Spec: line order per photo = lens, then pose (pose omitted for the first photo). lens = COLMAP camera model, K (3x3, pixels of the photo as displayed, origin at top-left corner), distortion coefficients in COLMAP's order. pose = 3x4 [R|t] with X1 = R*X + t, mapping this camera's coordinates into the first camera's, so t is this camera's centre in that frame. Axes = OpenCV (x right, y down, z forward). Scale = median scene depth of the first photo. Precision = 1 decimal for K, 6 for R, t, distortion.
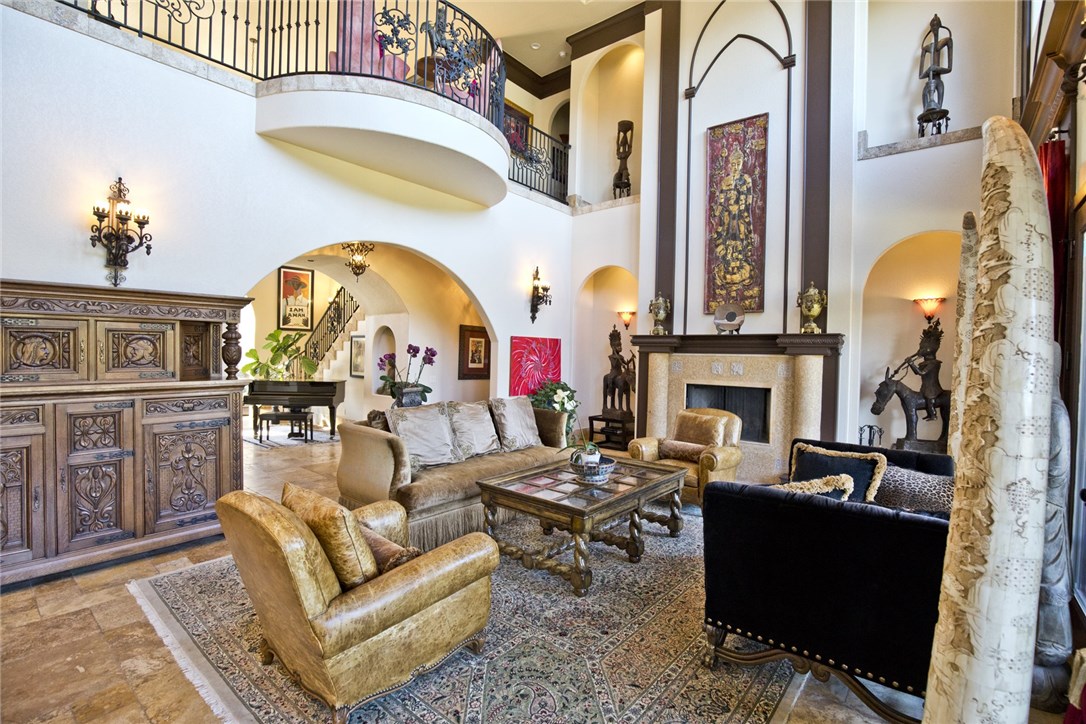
lens RADIAL K [[495.6, 0, 543.3], [0, 495.6, 360.3], [0, 0, 1]] dist [-0.002760, -0.000101]
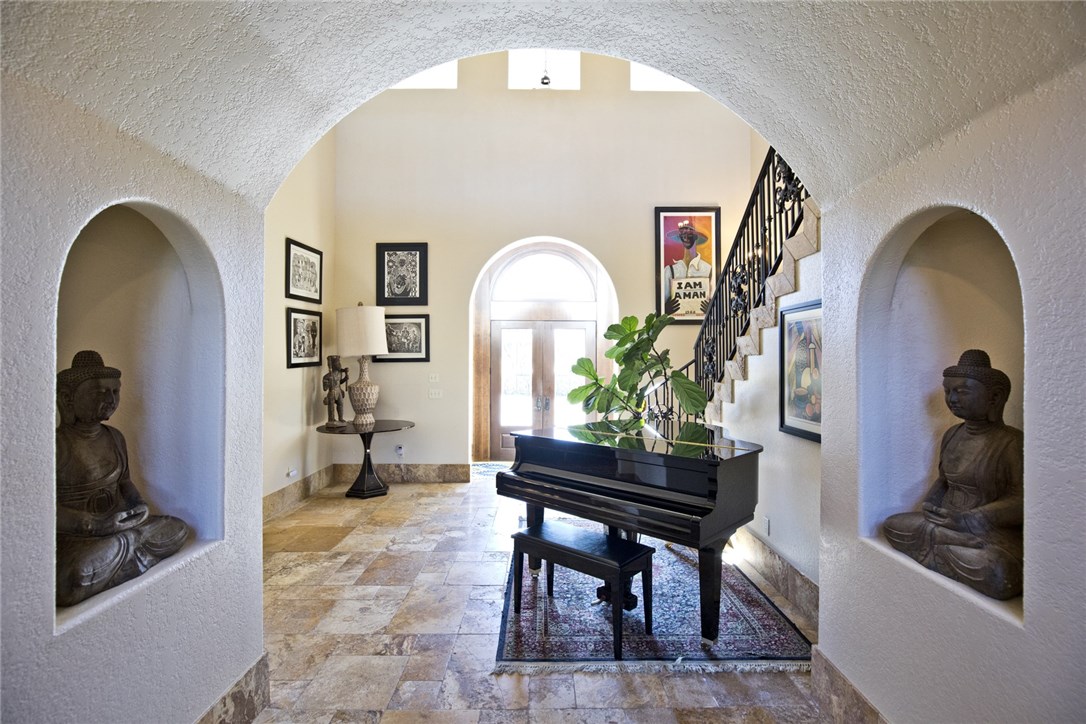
lens RADIAL K [[495.6, 0, 544.9], [0, 495.6, 361.5], [0, 0, 1]] dist [-0.002760, -0.000101]
pose [[0.641421, -0.029704, -0.766614, -0.227873], [0.009491, 0.999481, -0.030785, -0.004438], [0.767130, 0.012470, 0.641370, 0.647320]]
